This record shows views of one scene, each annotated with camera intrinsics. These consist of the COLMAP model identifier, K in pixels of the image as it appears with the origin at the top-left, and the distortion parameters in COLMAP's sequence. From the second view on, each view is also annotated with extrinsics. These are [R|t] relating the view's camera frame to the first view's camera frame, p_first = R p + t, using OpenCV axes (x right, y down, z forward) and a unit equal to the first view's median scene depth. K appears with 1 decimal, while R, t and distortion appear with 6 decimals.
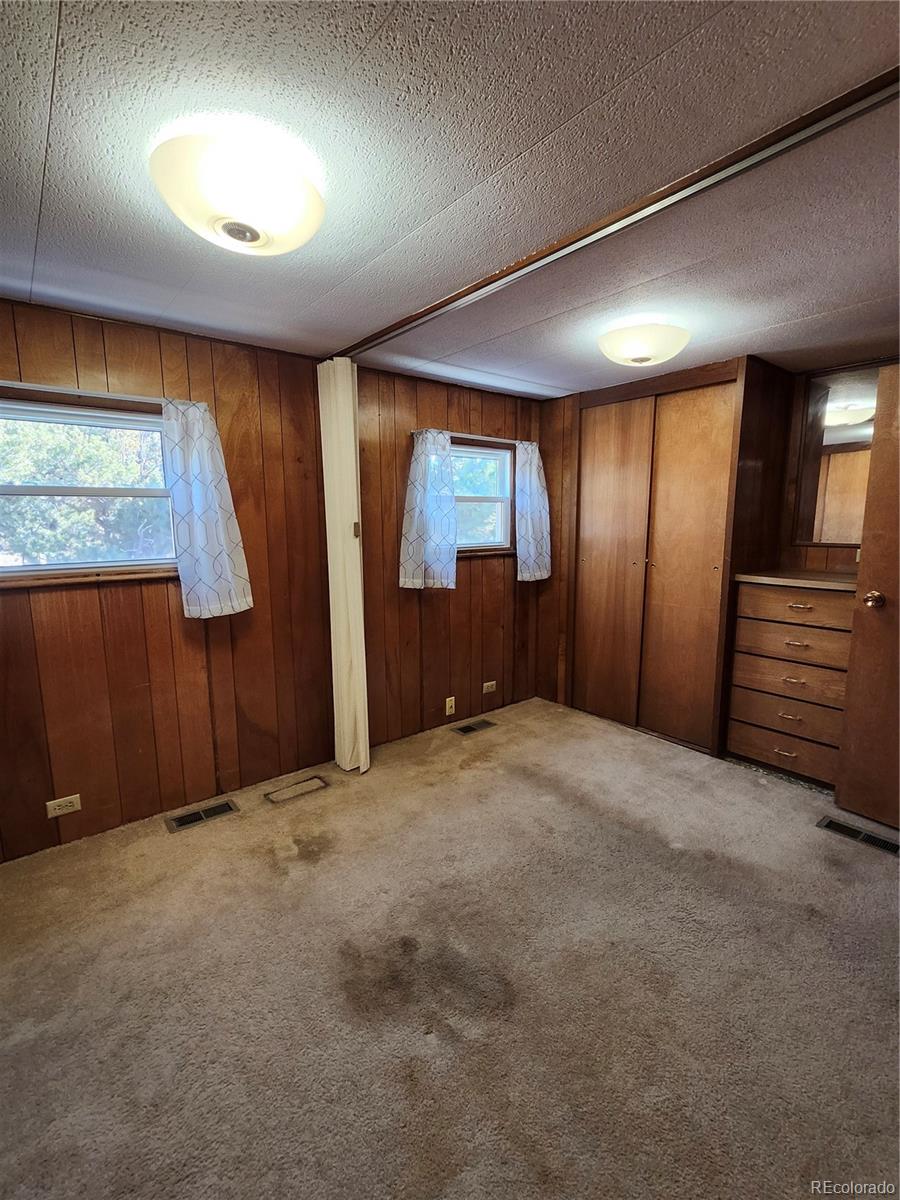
lens RADIAL K [[539.2, 0, 447.5], [0, 539.2, 598.0], [0, 0, 1]] dist [-0.008617, 0.005612]
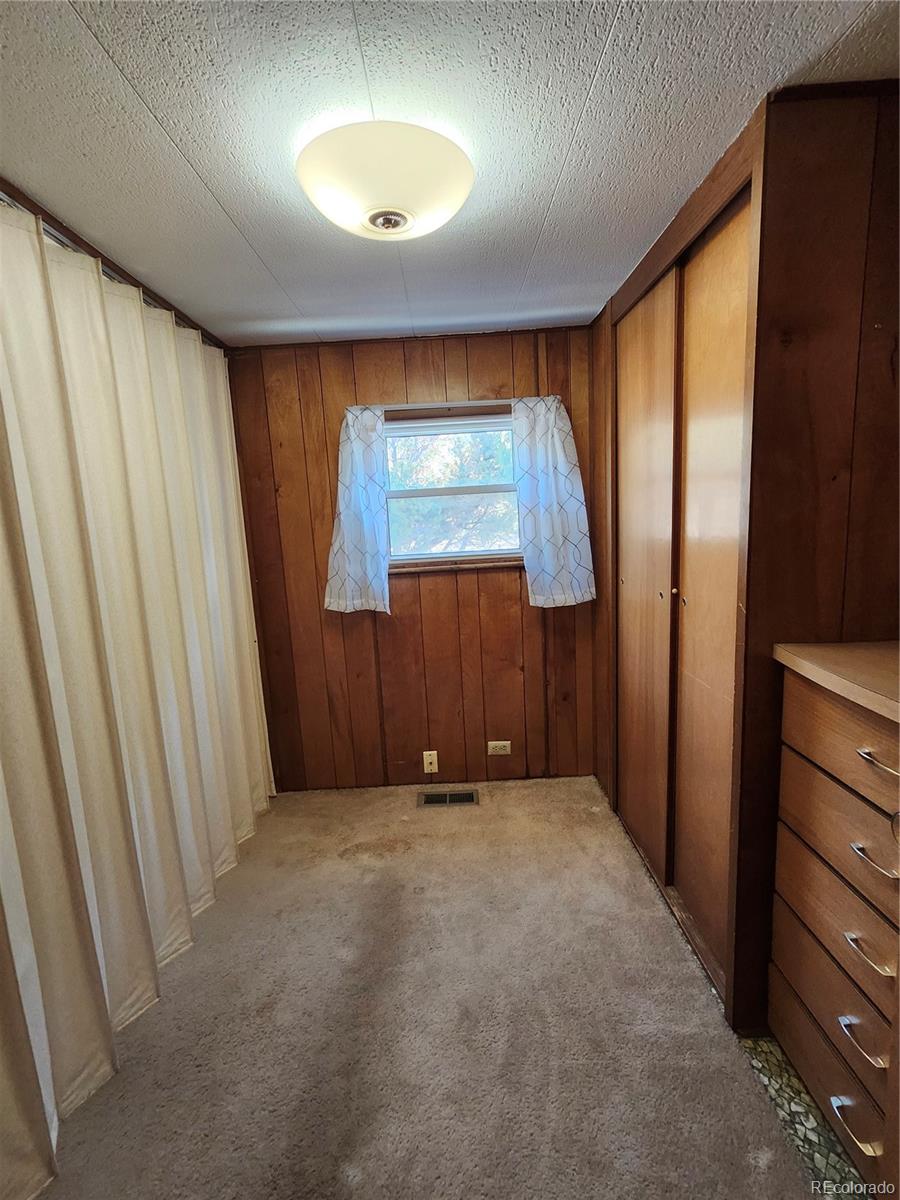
lens RADIAL K [[540.6, 0, 446.9], [0, 540.6, 598.5], [0, 0, 1]] dist [0.001587, 0.000699]
pose [[0.777562, 0.066927, -0.625235, 0.706276], [-0.042991, 0.997651, 0.053327, -0.108676], [0.627335, -0.014586, 0.778613, 0.595569]]
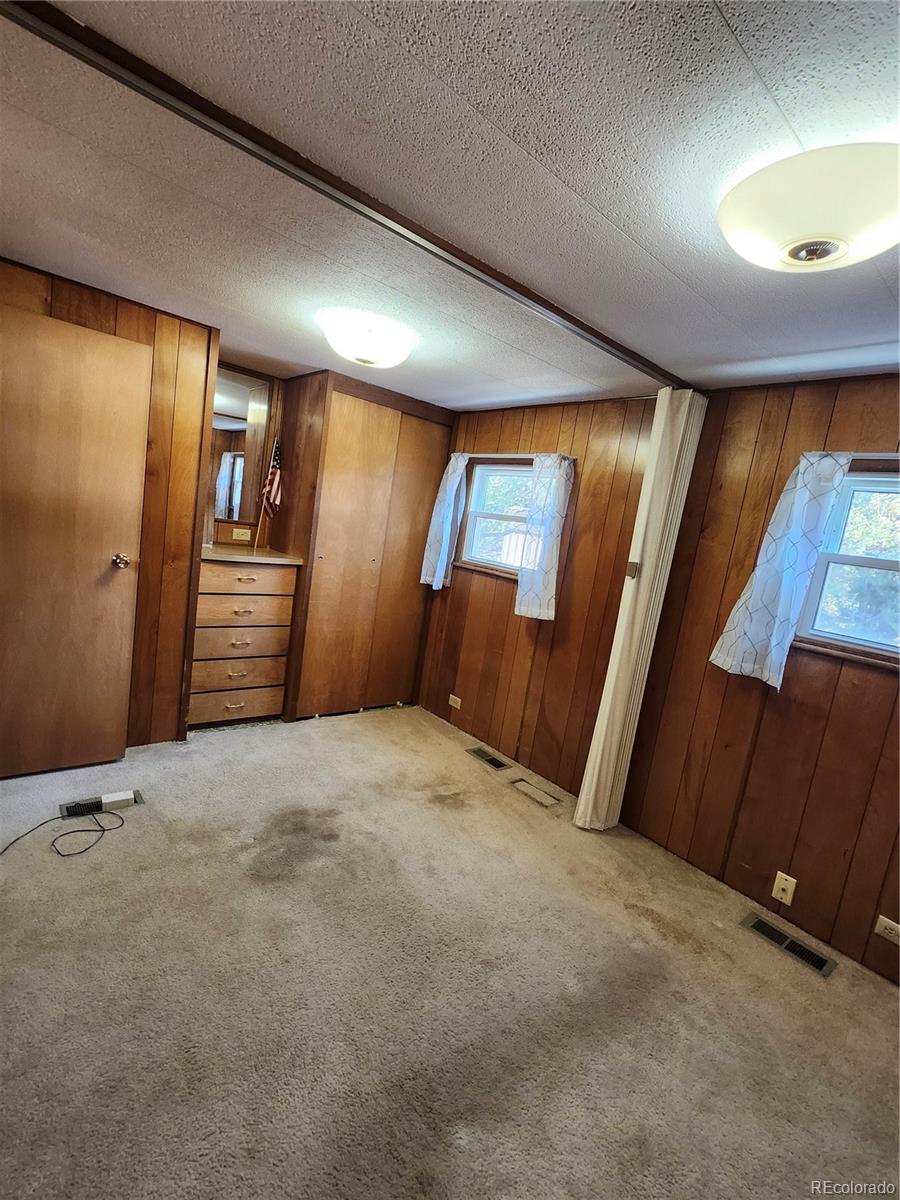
lens RADIAL K [[540.6, 0, 446.9], [0, 540.6, 598.5], [0, 0, 1]] dist [0.001587, 0.000699]
pose [[0.015780, 0.150313, -0.988513, 0.809036], [-0.290634, 0.946639, 0.139306, -0.127580], [0.956704, 0.285097, 0.058624, 0.715153]]
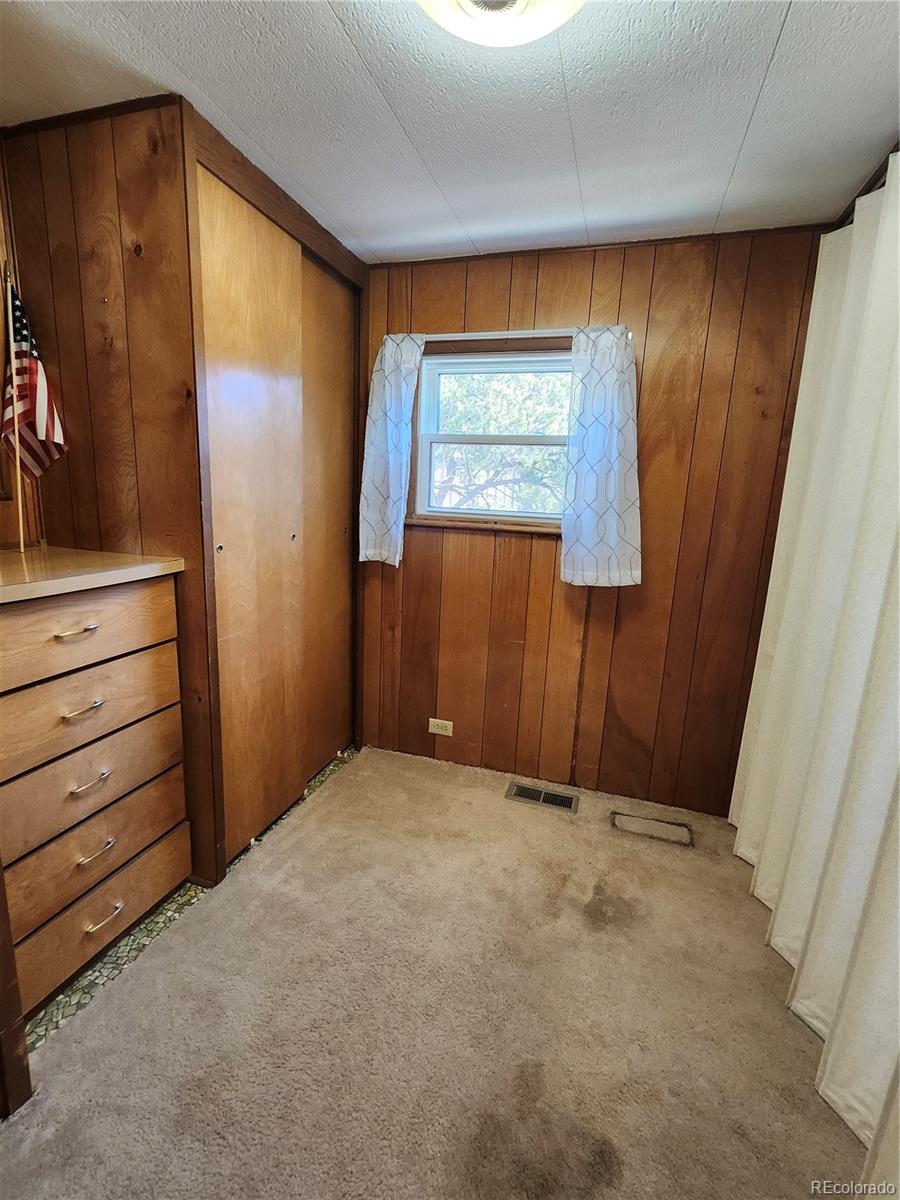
lens RADIAL K [[540.6, 0, 446.9], [0, 540.6, 598.5], [0, 0, 1]] dist [0.001587, 0.000699]
pose [[0.545437, 0.195945, -0.814926, 0.140604], [-0.170701, 0.977881, 0.120875, -0.010219], [0.820585, 0.073179, 0.566820, 0.323238]]
